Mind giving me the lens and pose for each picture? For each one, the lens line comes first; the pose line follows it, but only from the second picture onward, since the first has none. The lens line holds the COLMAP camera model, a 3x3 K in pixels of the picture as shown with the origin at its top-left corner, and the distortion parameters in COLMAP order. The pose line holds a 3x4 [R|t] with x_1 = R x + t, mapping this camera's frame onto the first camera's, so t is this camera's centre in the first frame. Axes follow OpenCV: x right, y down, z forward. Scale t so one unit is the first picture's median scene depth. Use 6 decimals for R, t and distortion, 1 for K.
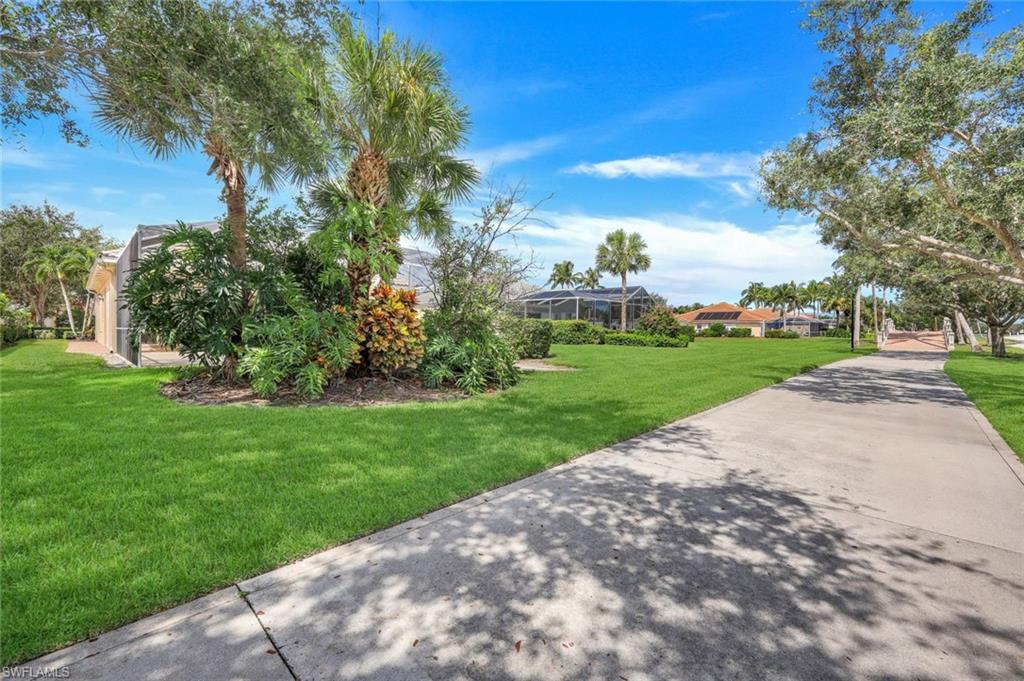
lens RADIAL K [[402.4, 0, 512.0], [0, 402.4, 340.5], [0, 0, 1]] dist [0.000612, 0.000111]
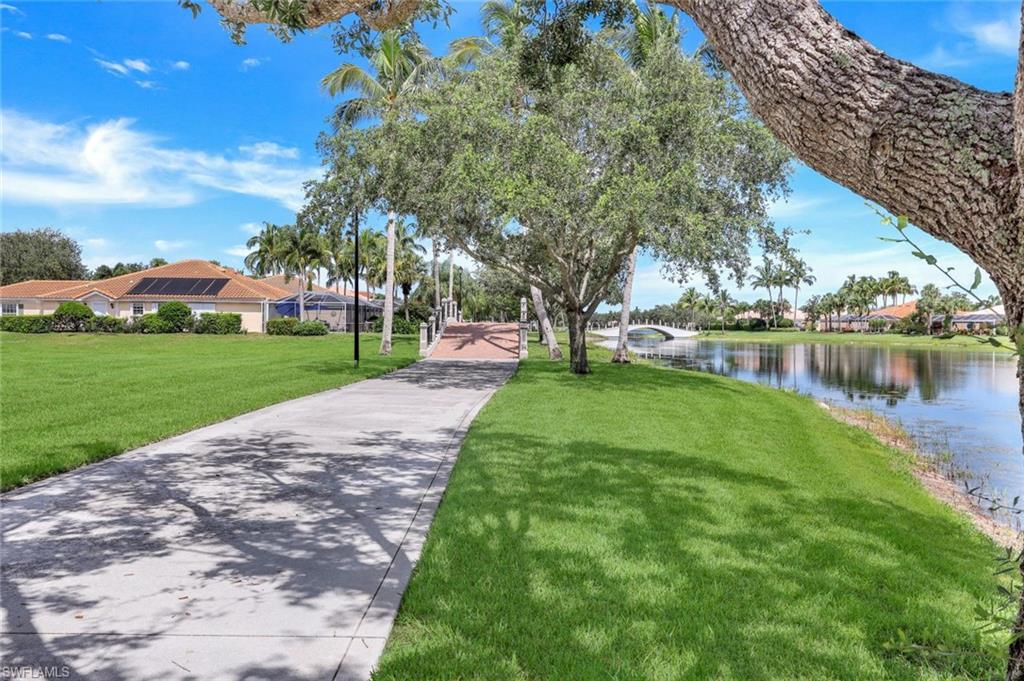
lens RADIAL K [[427.4, 0, 508.2], [0, 427.4, 331.5], [0, 0, 1]] dist [-0.002280, -0.000358]
pose [[0.788681, -0.008968, 0.614737, 0.549910], [0.009398, 0.999953, 0.002531, -0.009040], [-0.614730, 0.003781, 0.788728, 0.428730]]
